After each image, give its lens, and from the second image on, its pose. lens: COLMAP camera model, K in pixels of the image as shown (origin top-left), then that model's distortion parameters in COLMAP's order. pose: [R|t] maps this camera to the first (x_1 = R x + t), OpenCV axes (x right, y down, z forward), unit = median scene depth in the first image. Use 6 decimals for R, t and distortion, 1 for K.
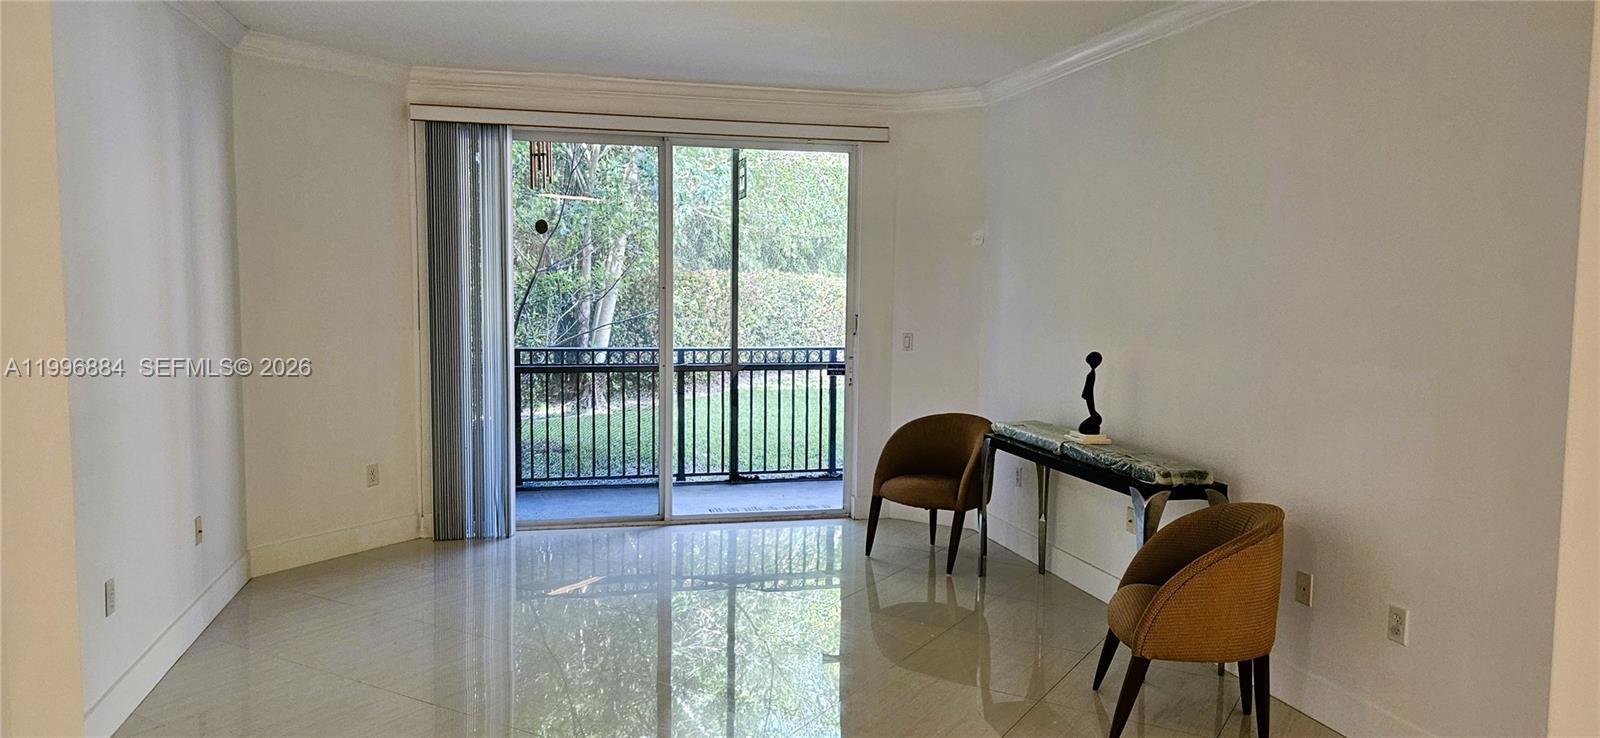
lens RADIAL K [[1118.9, 0, 800.0], [0, 1118.9, 369.0], [0, 0, 1]] dist [0.103176, -0.092124]
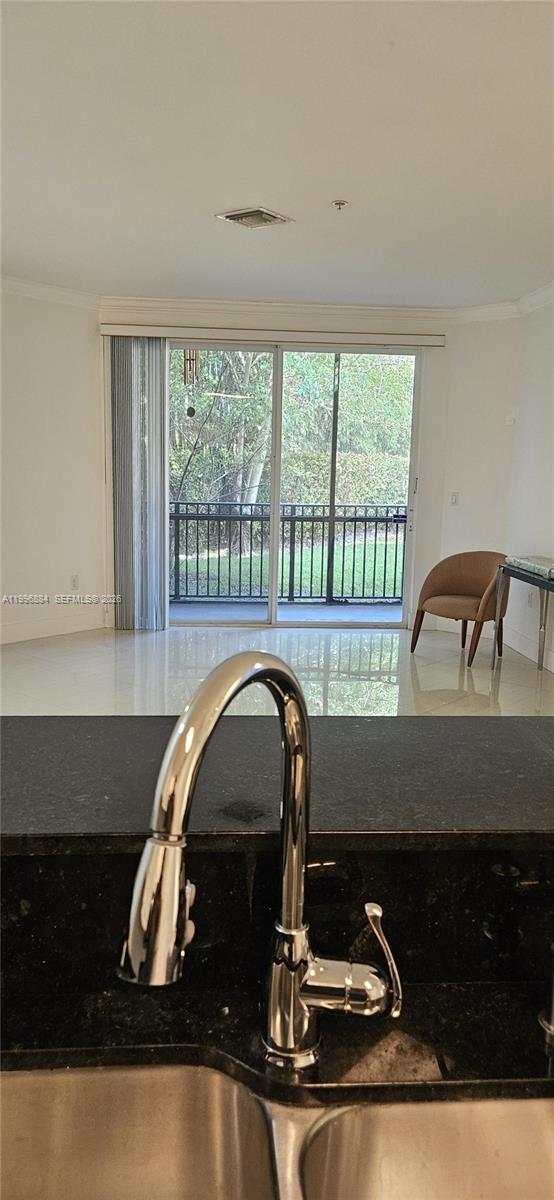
lens RADIAL K [[883.0, 0, 277.0], [0, 883.0, 600.0], [0, 0, 1]] dist [0.075780, -0.000782]
pose [[0.986865, 0.034651, -0.157790, 0.056907], [-0.023201, 0.997000, 0.073840, 0.022199], [0.159875, -0.069210, 0.984708, -0.081198]]
